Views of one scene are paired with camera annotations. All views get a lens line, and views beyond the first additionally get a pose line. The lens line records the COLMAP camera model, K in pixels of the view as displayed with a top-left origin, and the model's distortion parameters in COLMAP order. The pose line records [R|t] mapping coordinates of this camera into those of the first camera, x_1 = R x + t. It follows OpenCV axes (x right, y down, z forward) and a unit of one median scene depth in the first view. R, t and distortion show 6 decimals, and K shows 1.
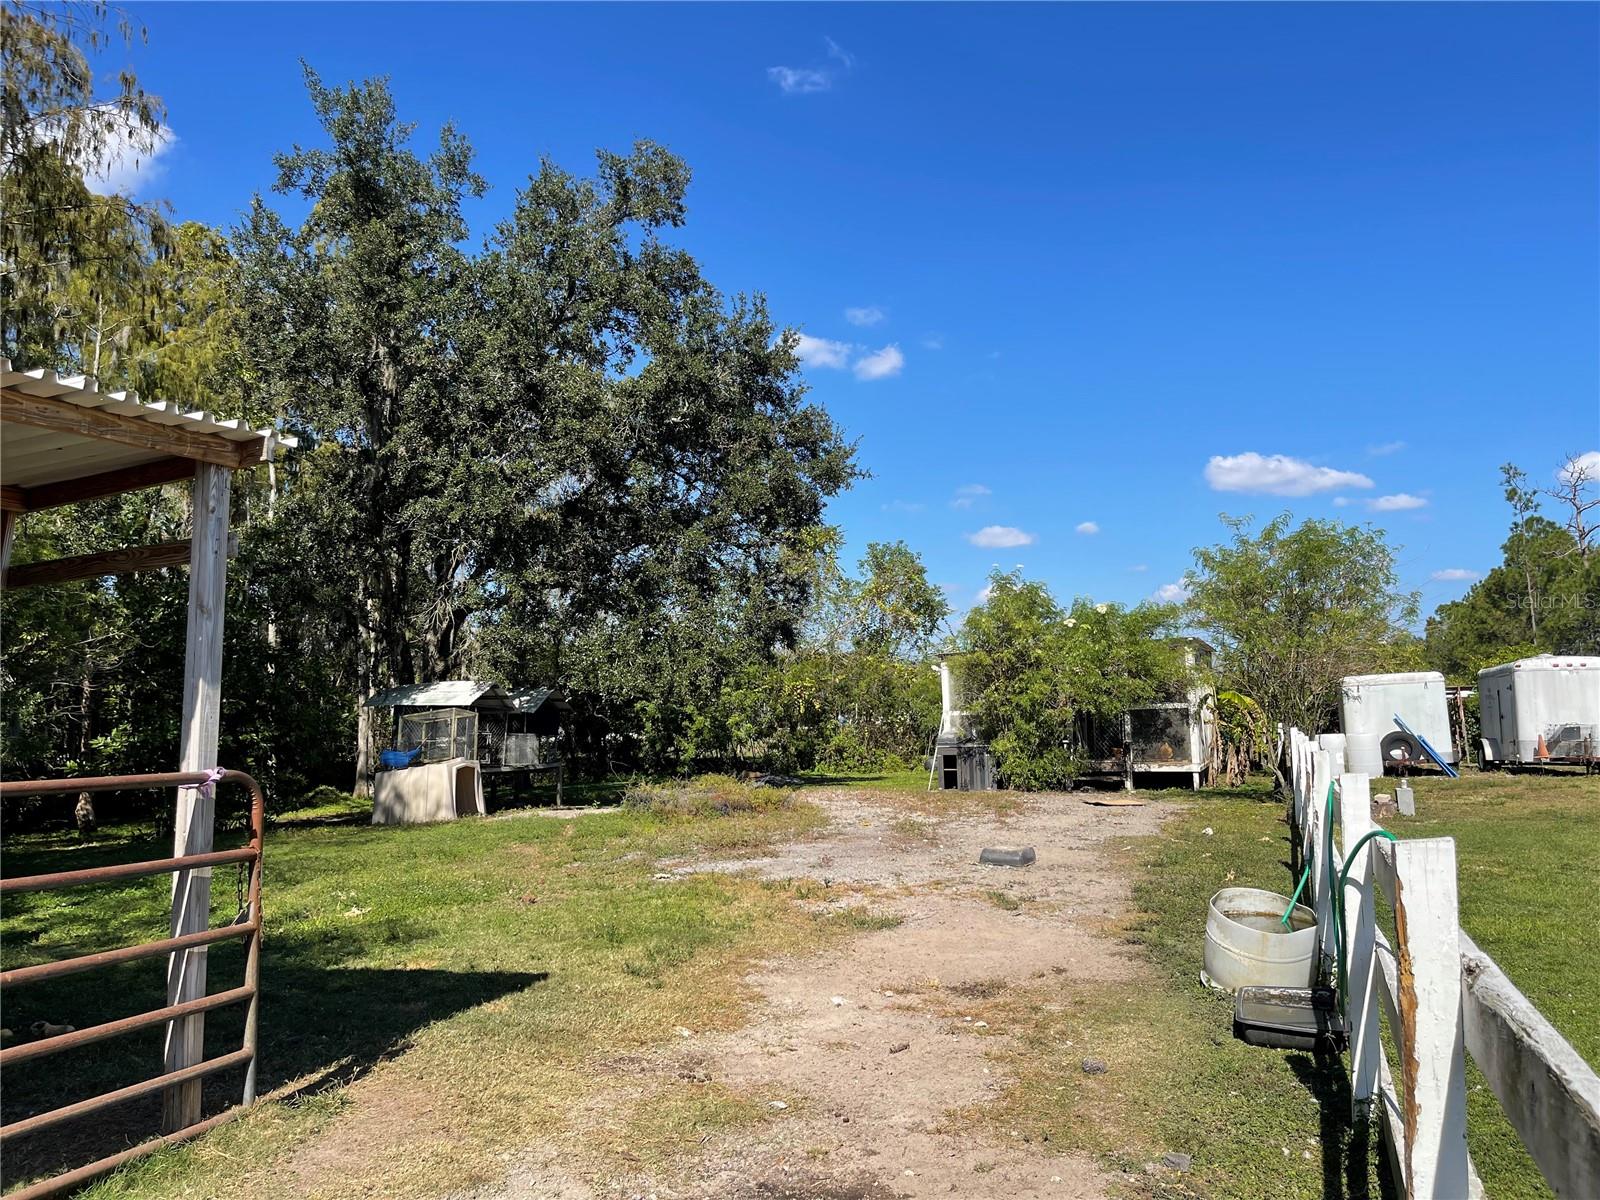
lens RADIAL K [[1216.1, 0, 804.0], [0, 1216.1, 595.9], [0, 0, 1]] dist [0.041794, -0.019854]
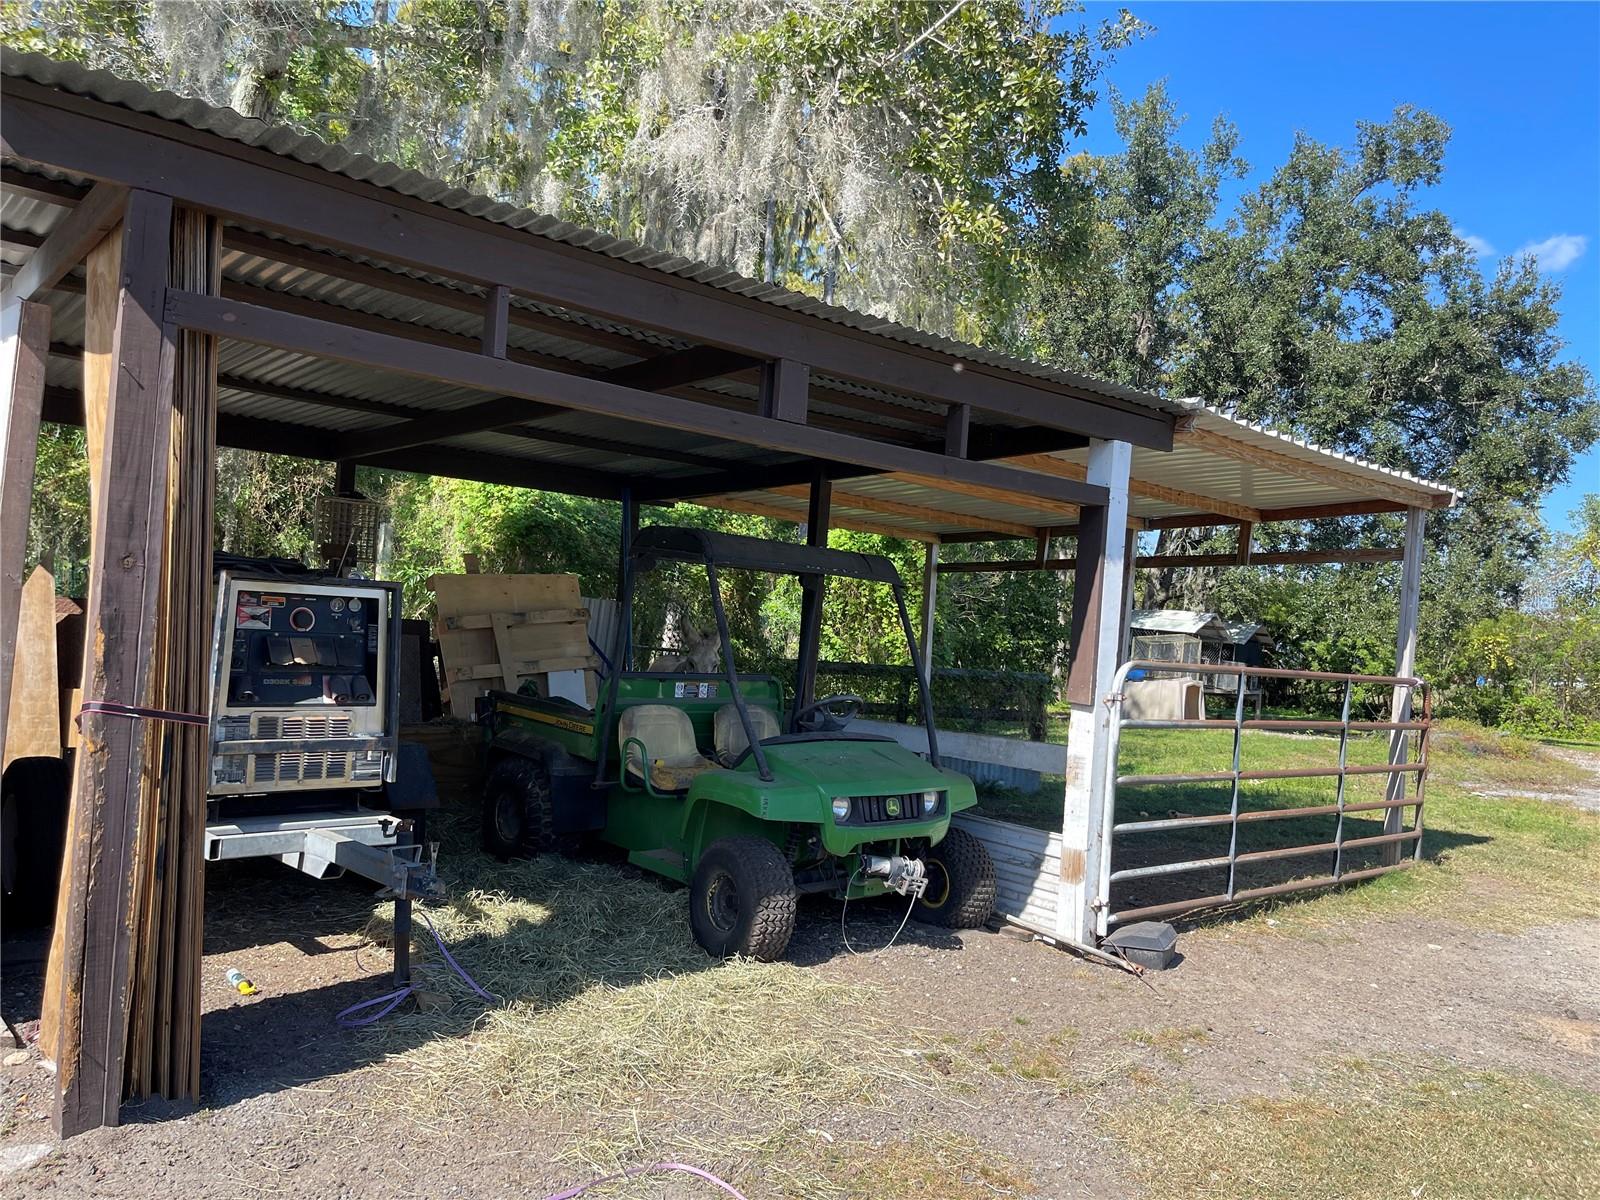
lens RADIAL K [[1216.1, 0, 794.1], [0, 1216.1, 605.3], [0, 0, 1]] dist [0.041794, -0.019854]
pose [[0.889272, 0.080005, -0.450328, -0.090943], [-0.047757, 0.995442, 0.082545, -0.013071], [0.454879, -0.051898, 0.889040, -0.189281]]
